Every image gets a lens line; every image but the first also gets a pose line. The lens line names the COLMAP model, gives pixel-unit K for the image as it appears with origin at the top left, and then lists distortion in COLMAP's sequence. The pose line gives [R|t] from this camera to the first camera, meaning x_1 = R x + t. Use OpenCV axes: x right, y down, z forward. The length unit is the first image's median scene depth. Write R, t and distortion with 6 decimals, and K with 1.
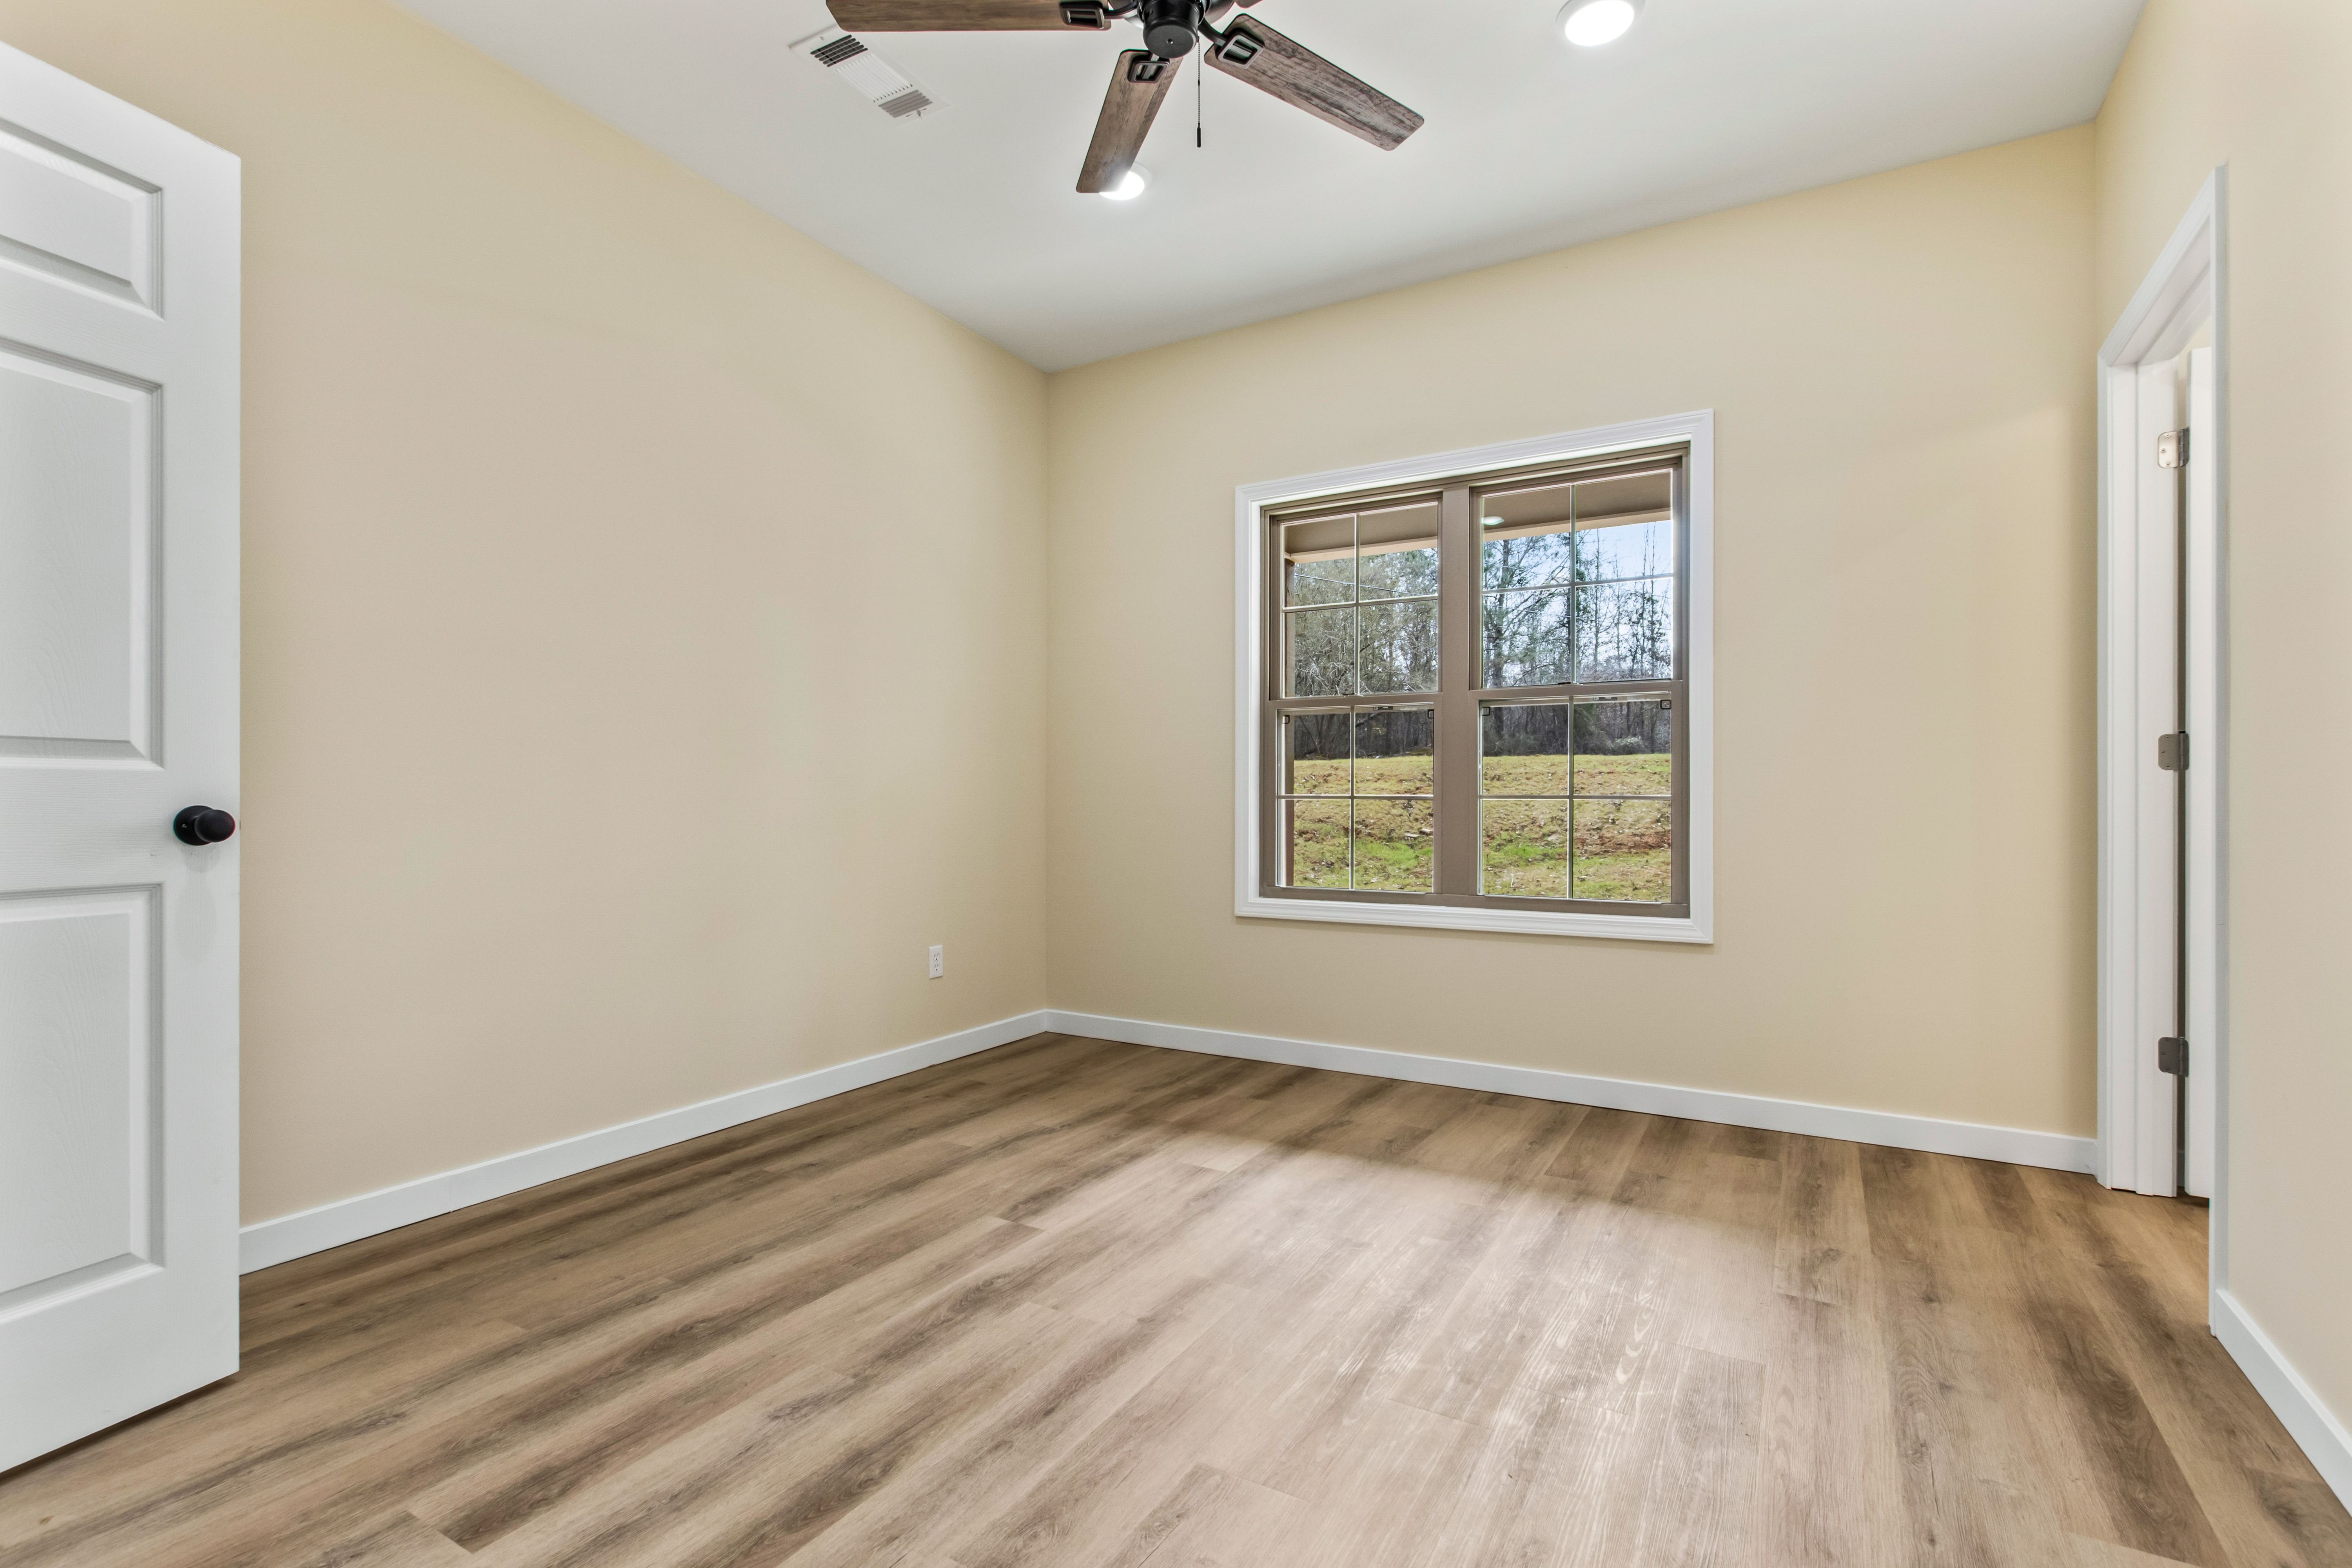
lens RADIAL K [[1108.9, 0, 1165.7], [0, 1108.9, 783.9], [0, 0, 1]] dist [0.006035, -0.004337]
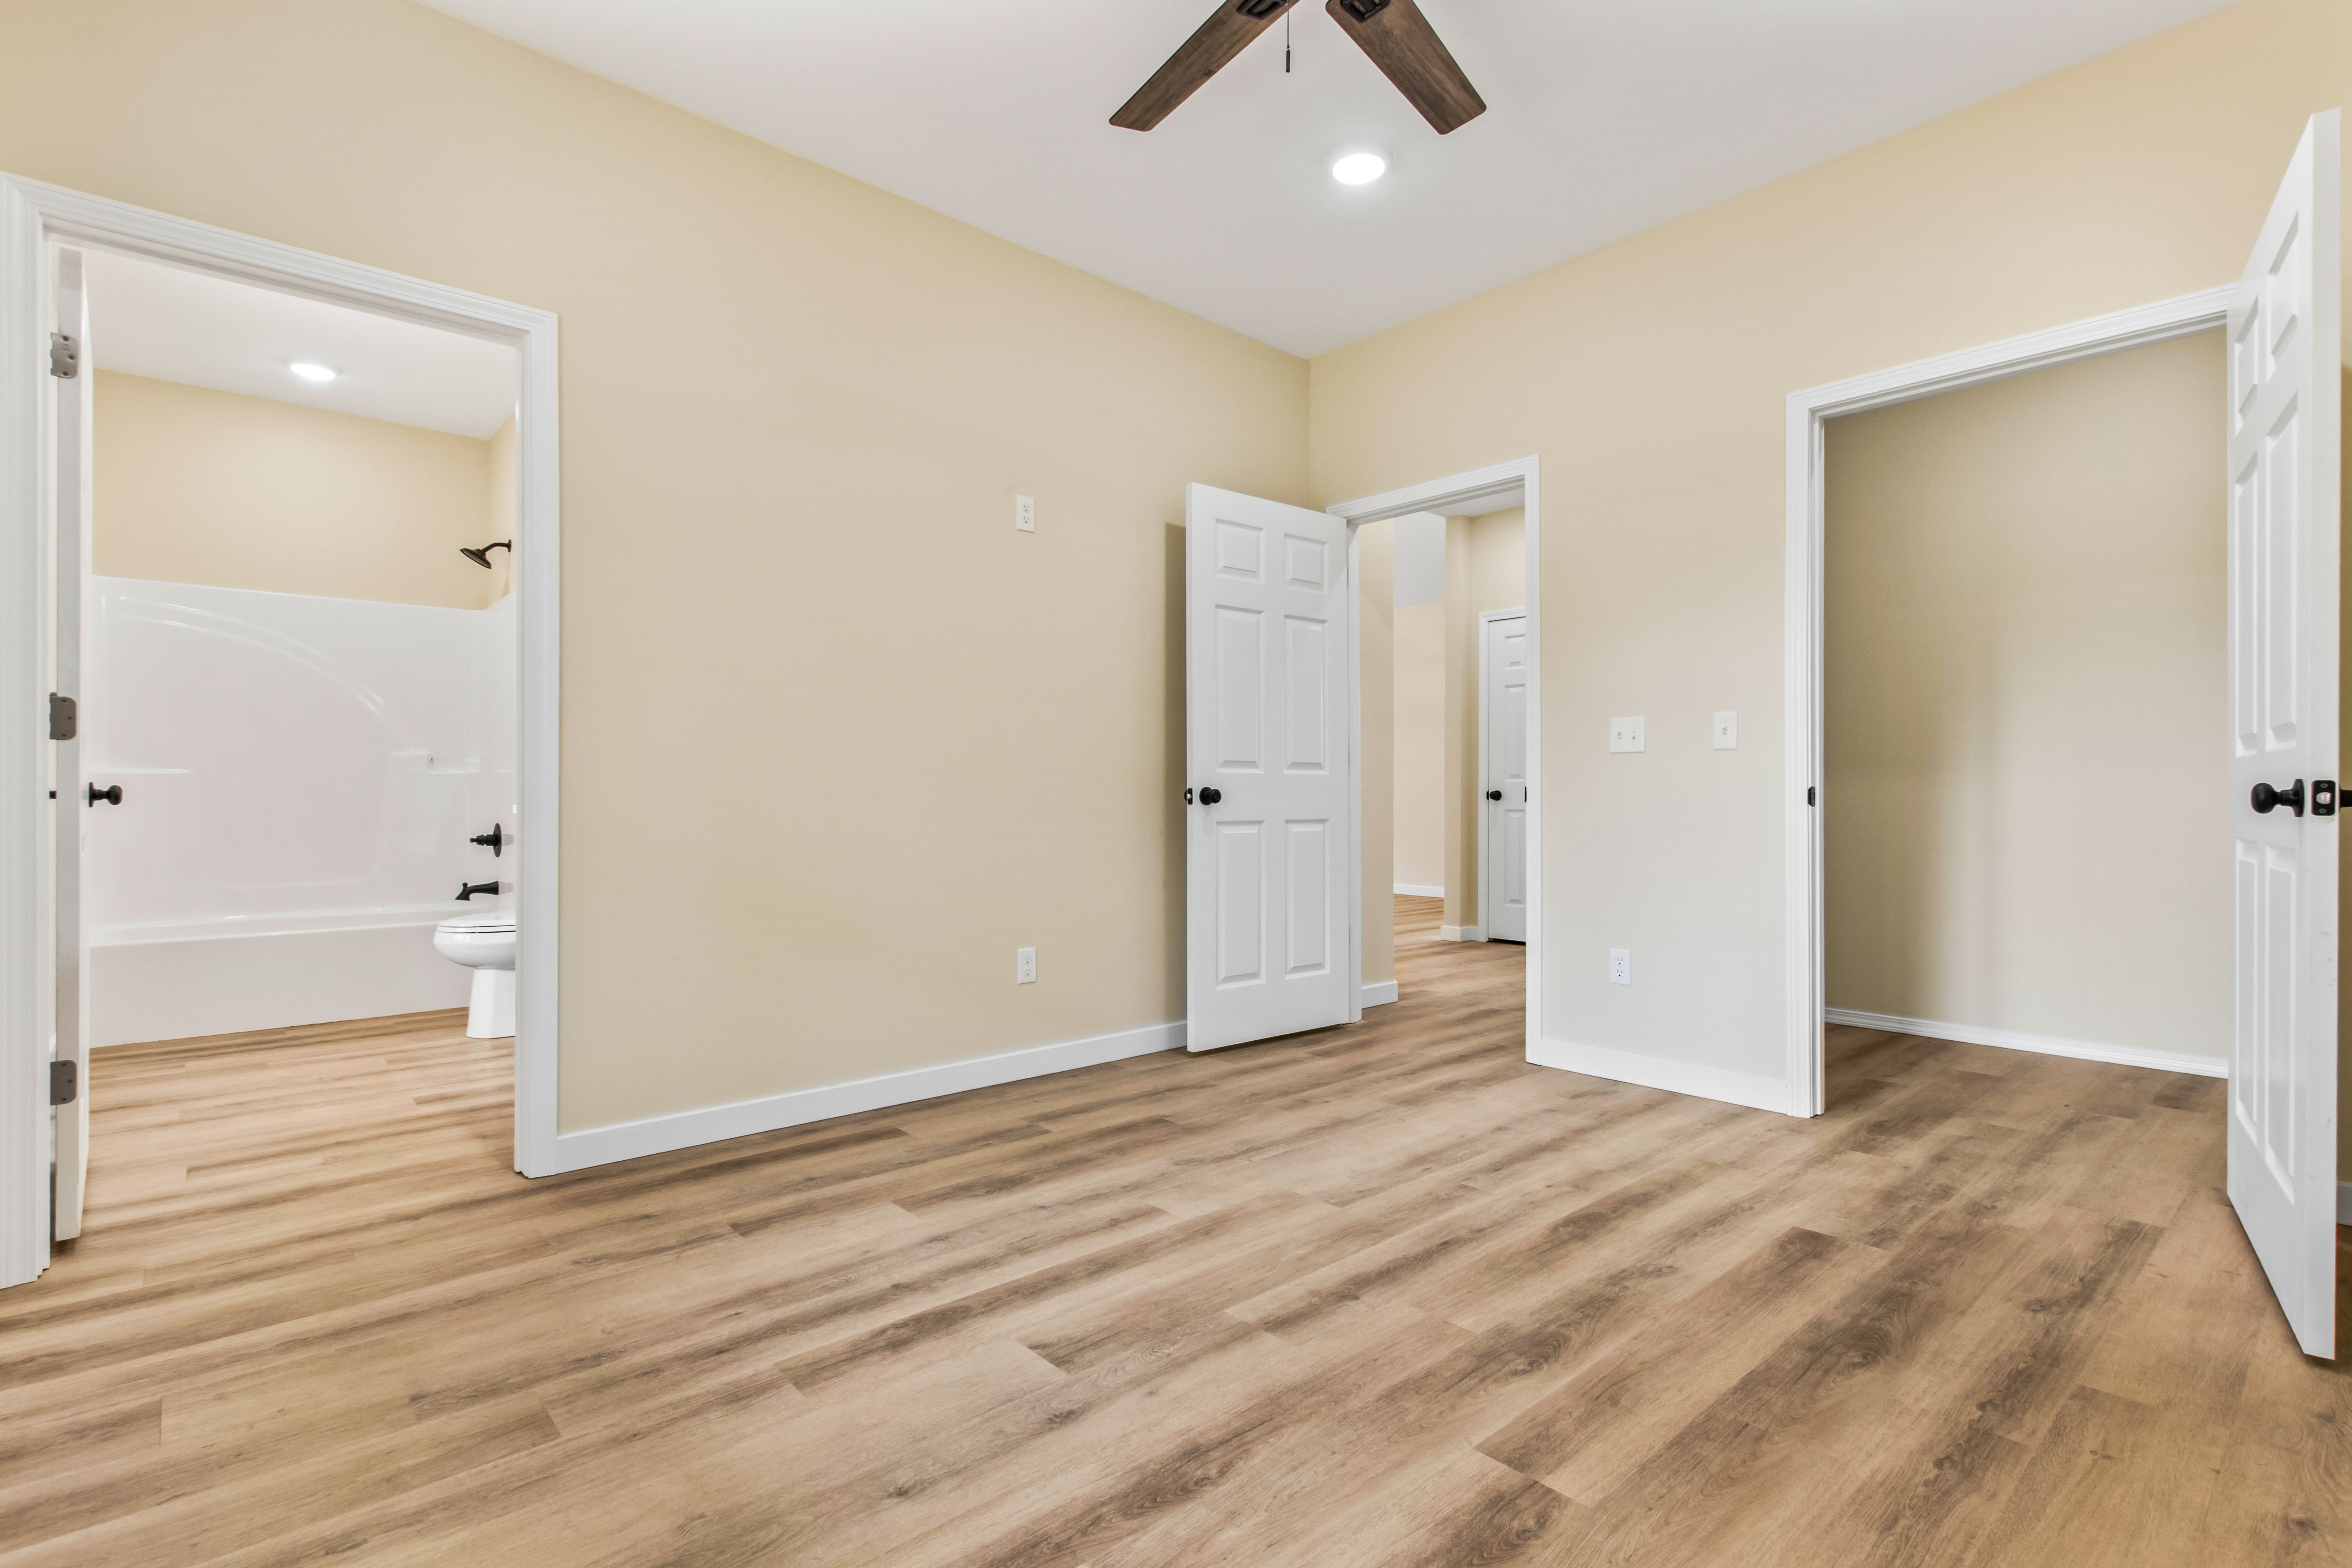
lens RADIAL K [[1108.9, 0, 1112.3], [0, 1108.9, 814.5], [0, 0, 1]] dist [0.006035, -0.004337]
pose [[-0.938817, -0.007710, 0.344330, -0.129380], [-0.006336, 0.999967, 0.005115, 0.037569], [-0.344358, 0.002620, -0.938835, 1.659718]]
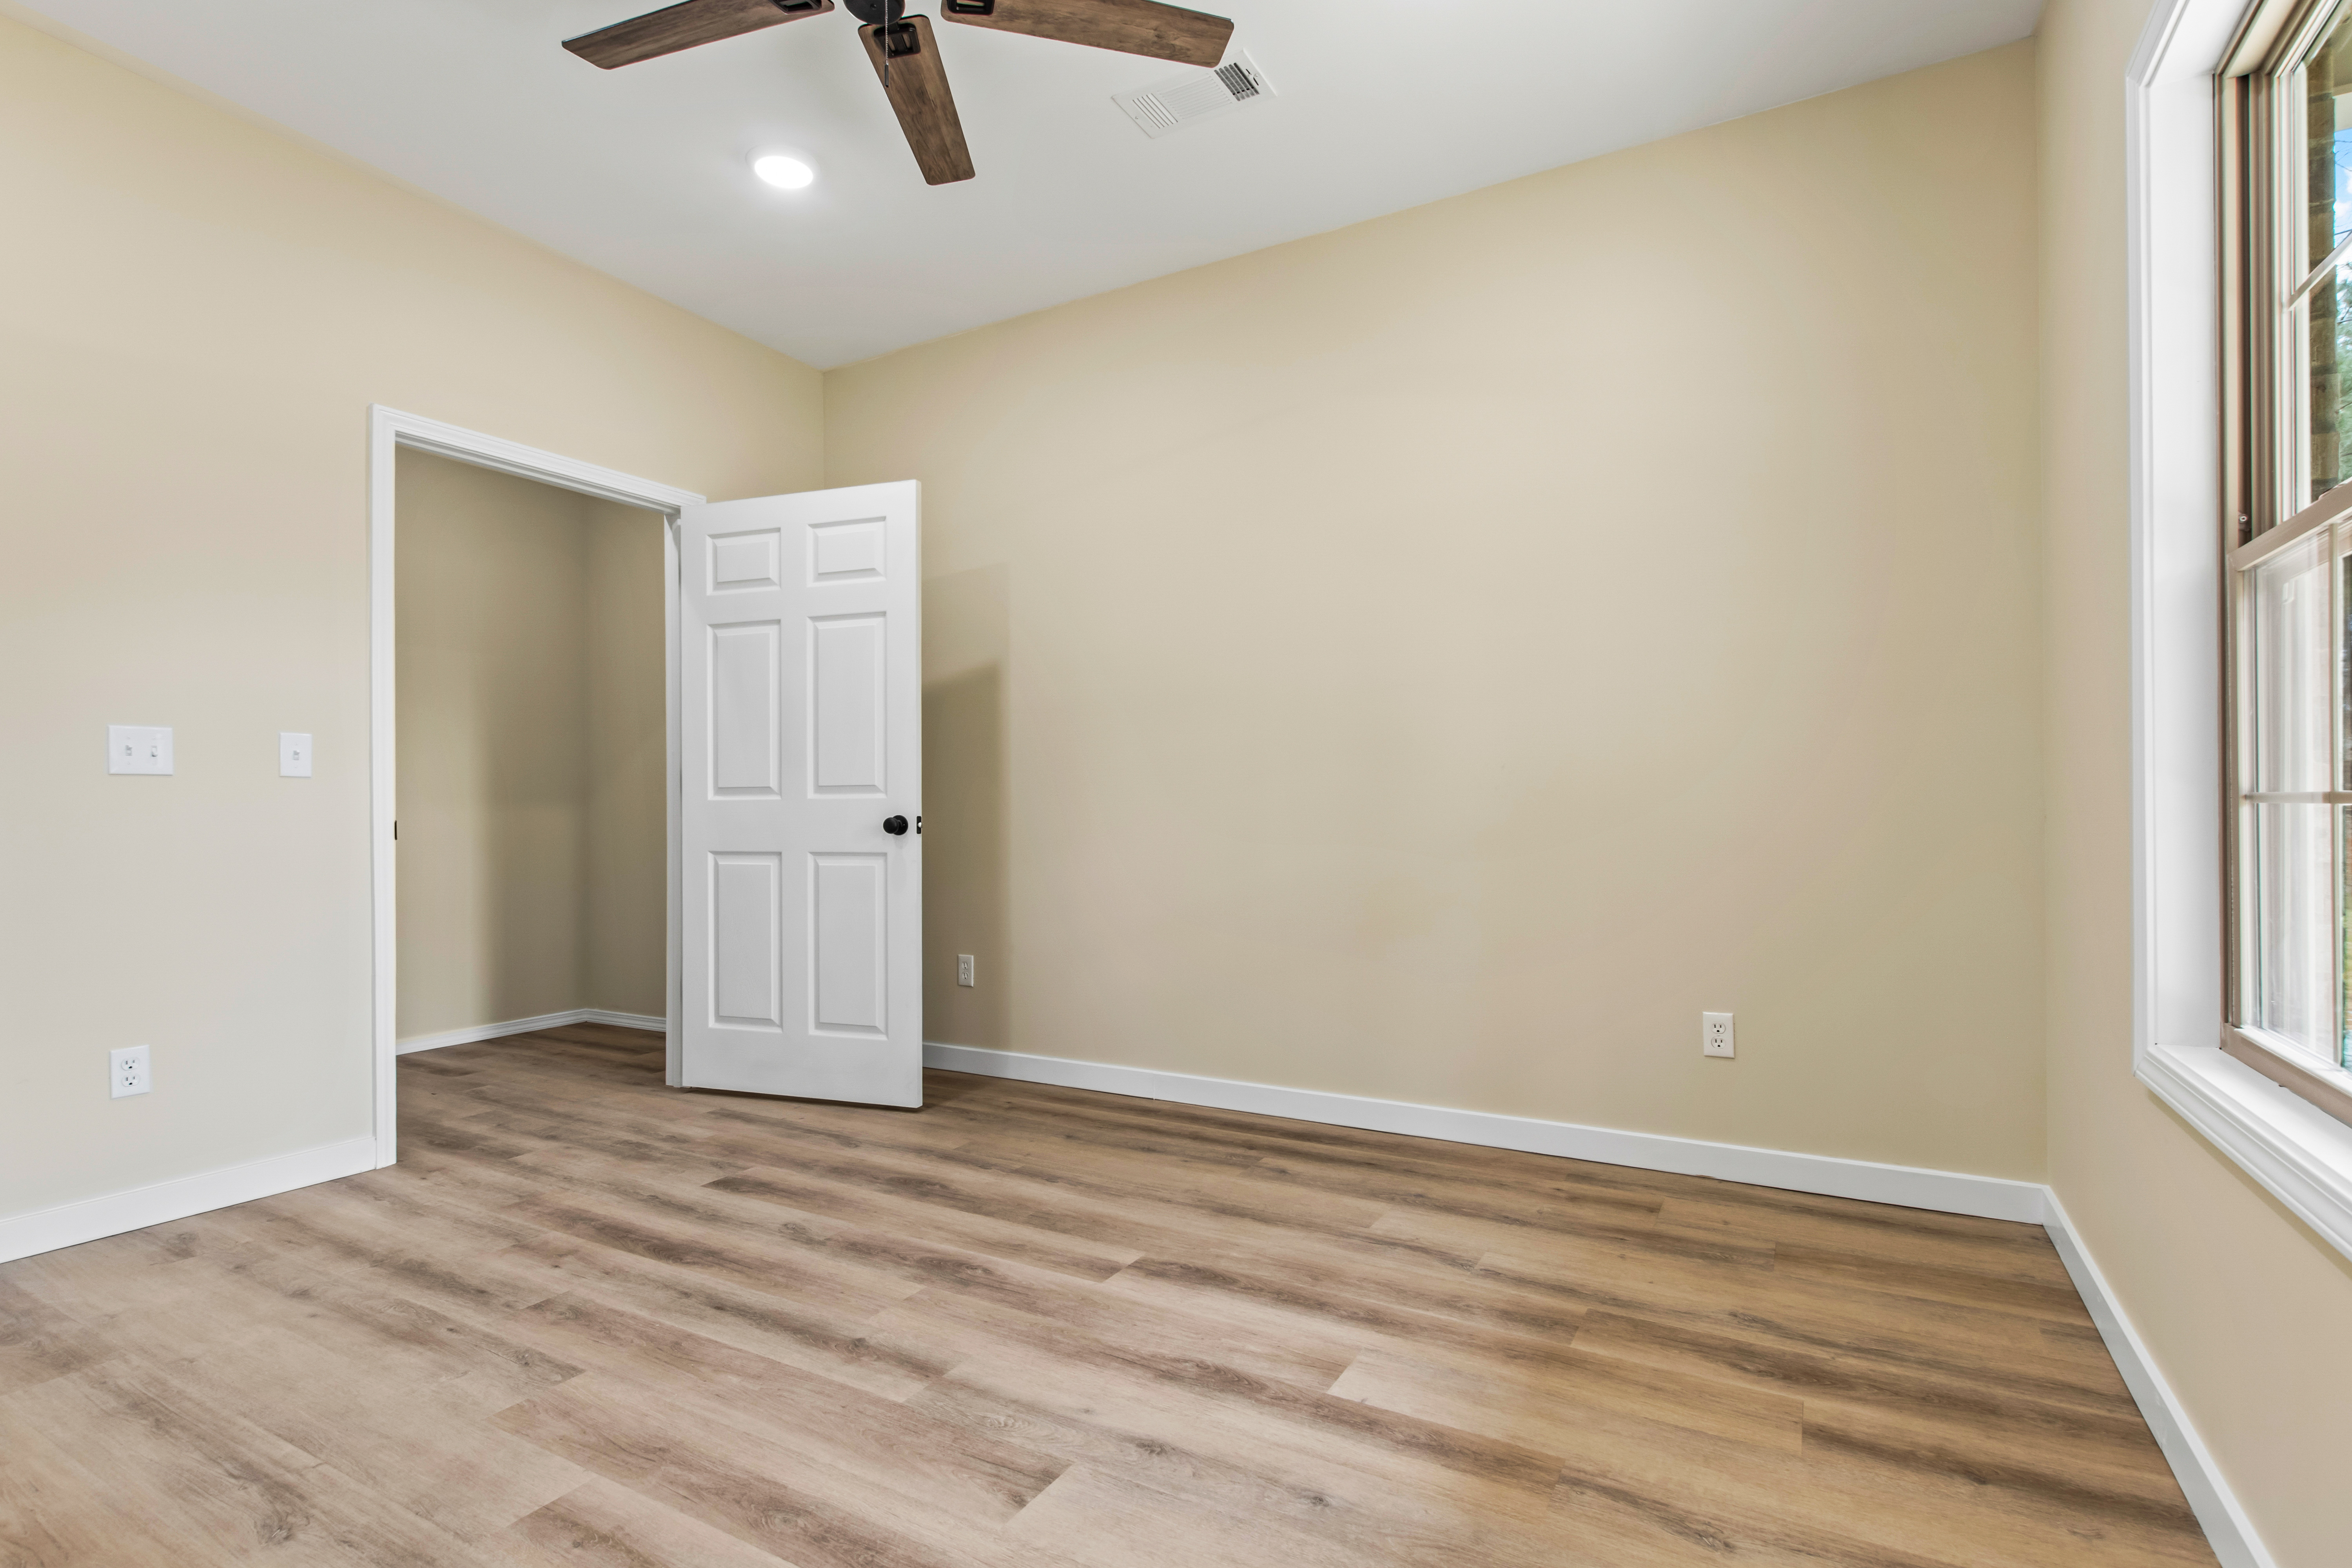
lens RADIAL K [[1108.9, 0, 1216.1], [0, 1108.9, 807.5], [0, 0, 1]] dist [0.006035, -0.004337]
pose [[0.026334, -0.003267, -0.999648, 0.804120], [0.020284, 0.999791, -0.002734, 0.016219], [0.999447, -0.020205, 0.026395, 1.073597]]
